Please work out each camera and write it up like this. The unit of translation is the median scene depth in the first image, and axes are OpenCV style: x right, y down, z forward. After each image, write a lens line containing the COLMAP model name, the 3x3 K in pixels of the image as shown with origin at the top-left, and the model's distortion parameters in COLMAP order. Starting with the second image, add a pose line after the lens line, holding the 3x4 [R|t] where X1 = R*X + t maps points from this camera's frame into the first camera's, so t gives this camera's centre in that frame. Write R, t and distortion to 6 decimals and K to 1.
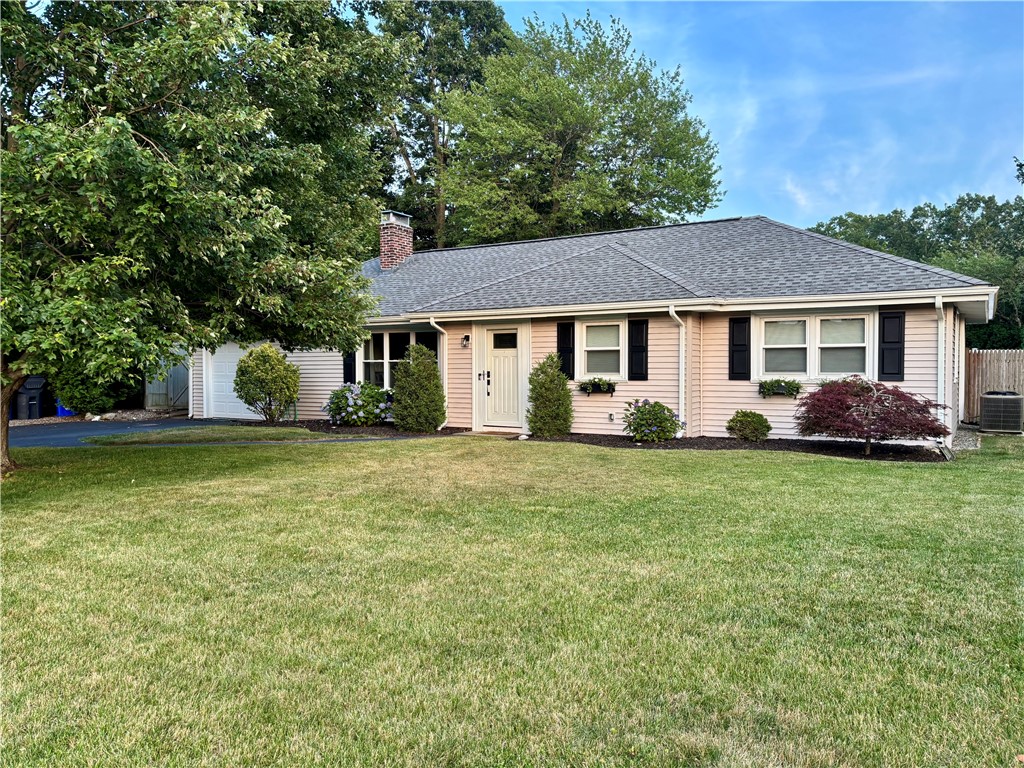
lens RADIAL K [[769.0, 0, 512.0], [0, 769.0, 384.0], [0, 0, 1]] dist [0.002687, 0.000245]
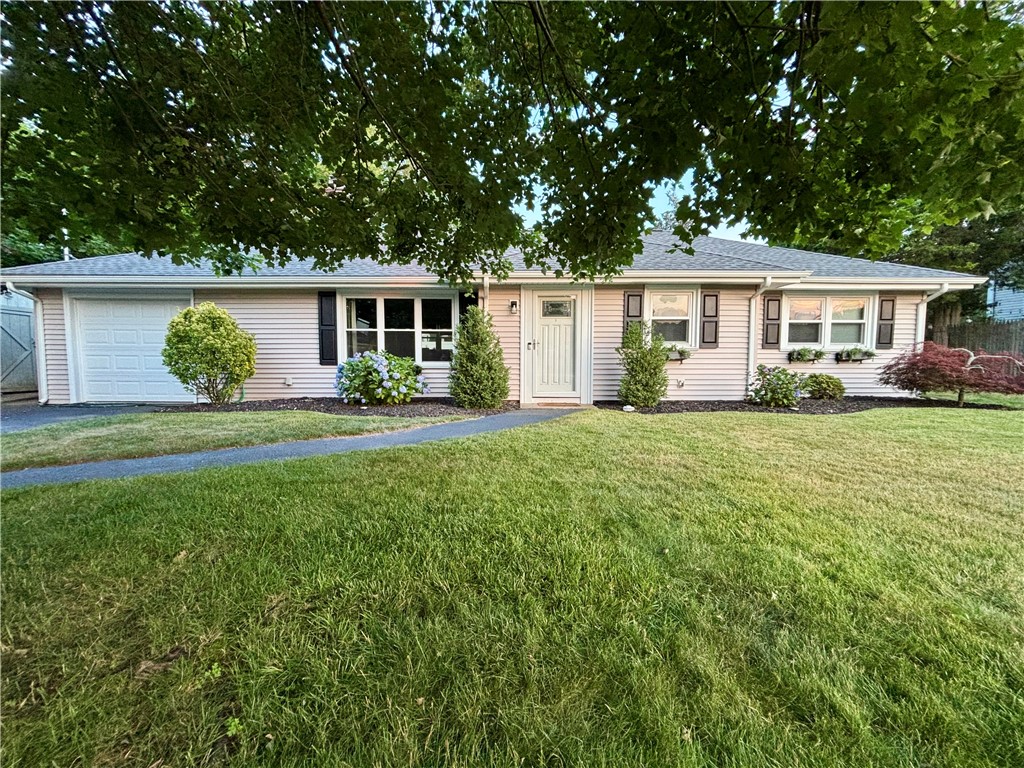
lens RADIAL K [[452.4, 0, 512.0], [0, 452.4, 384.0], [0, 0, 1]] dist [-0.000655, -0.000043]
pose [[0.853616, -0.026677, 0.520219, -0.355447], [0.007742, 0.999227, 0.038538, 0.016149], [-0.520845, -0.028870, 0.853163, 0.541730]]
